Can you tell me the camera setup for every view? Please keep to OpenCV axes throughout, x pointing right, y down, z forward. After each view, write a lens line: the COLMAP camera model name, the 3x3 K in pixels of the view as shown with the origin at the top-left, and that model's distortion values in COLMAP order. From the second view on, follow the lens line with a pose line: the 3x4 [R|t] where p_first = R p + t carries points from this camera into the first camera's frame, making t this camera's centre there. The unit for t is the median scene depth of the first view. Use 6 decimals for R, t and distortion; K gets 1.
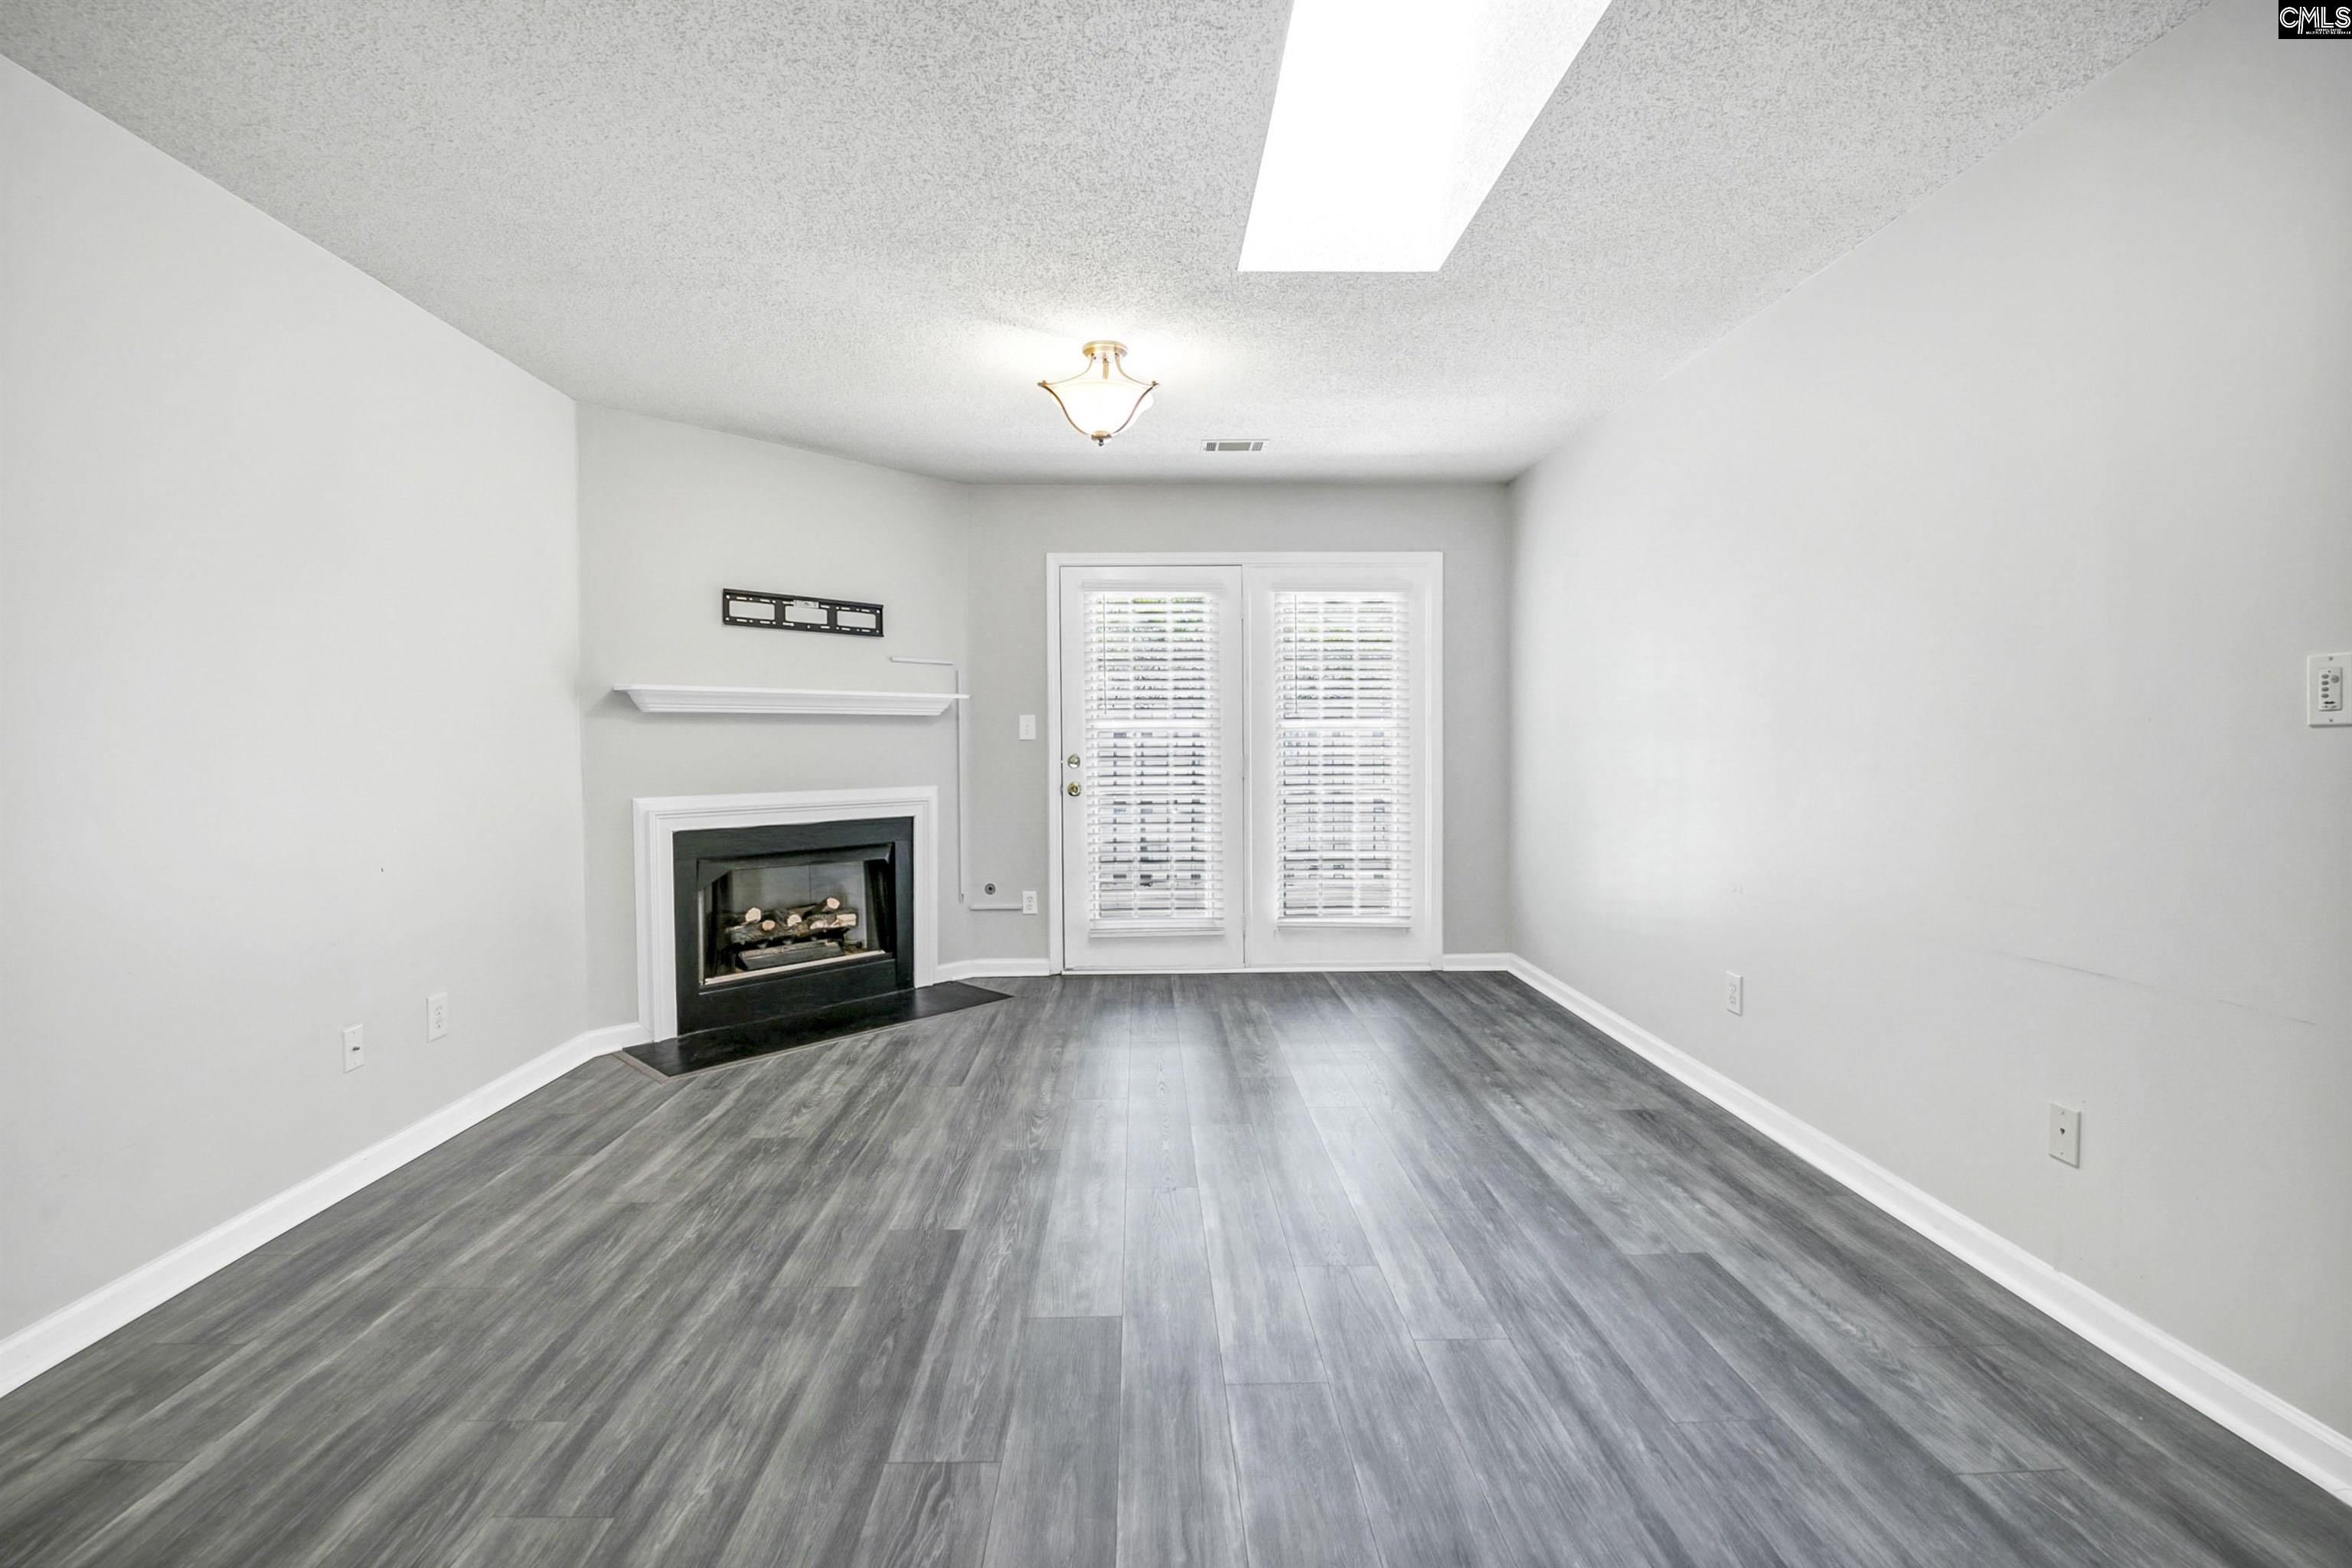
lens RADIAL K [[1049.9, 0, 1178.8], [0, 1049.9, 762.7], [0, 0, 1]] dist [-0.009109, -0.003558]
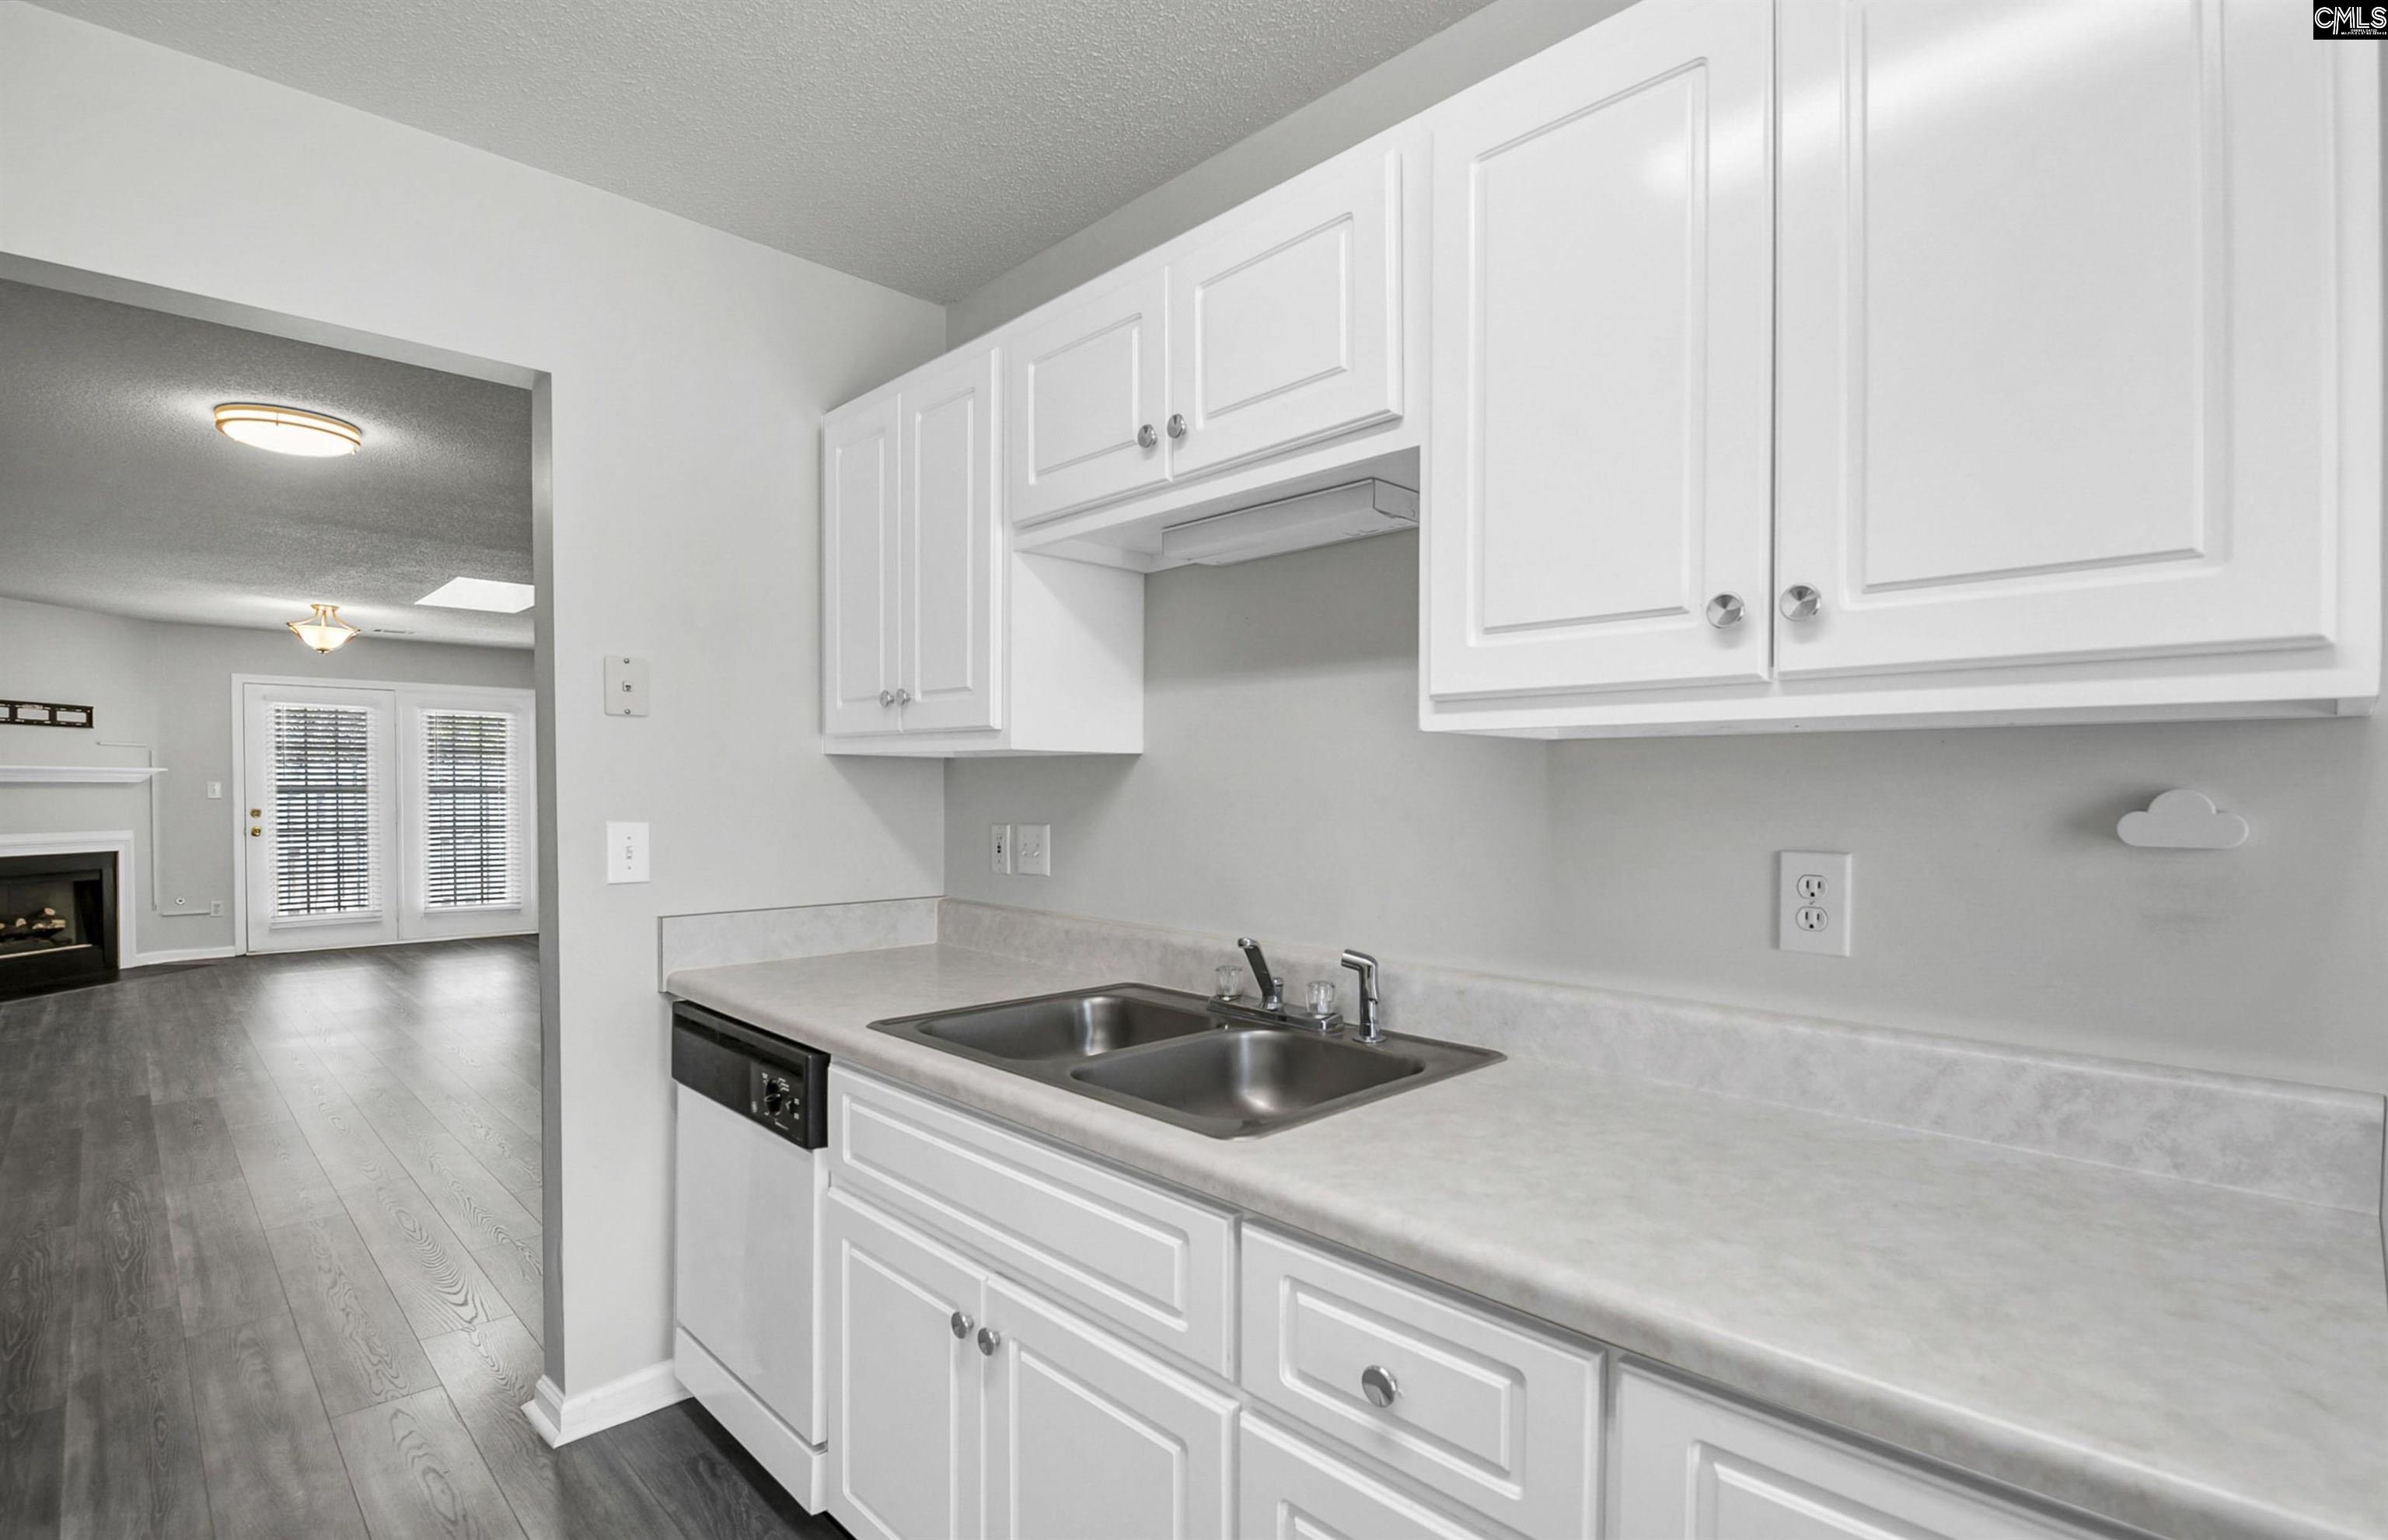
lens RADIAL K [[1144.3, 0, 1250.0], [0, 1144.3, 808.0], [0, 0, 1]] dist [-0.023802, 0.001125]
pose [[0.731014, -0.001063, 0.682361, -0.173817], [0.002587, 0.999996, -0.001214, -0.003128], [-0.682357, 0.002653, 0.731014, -1.309709]]
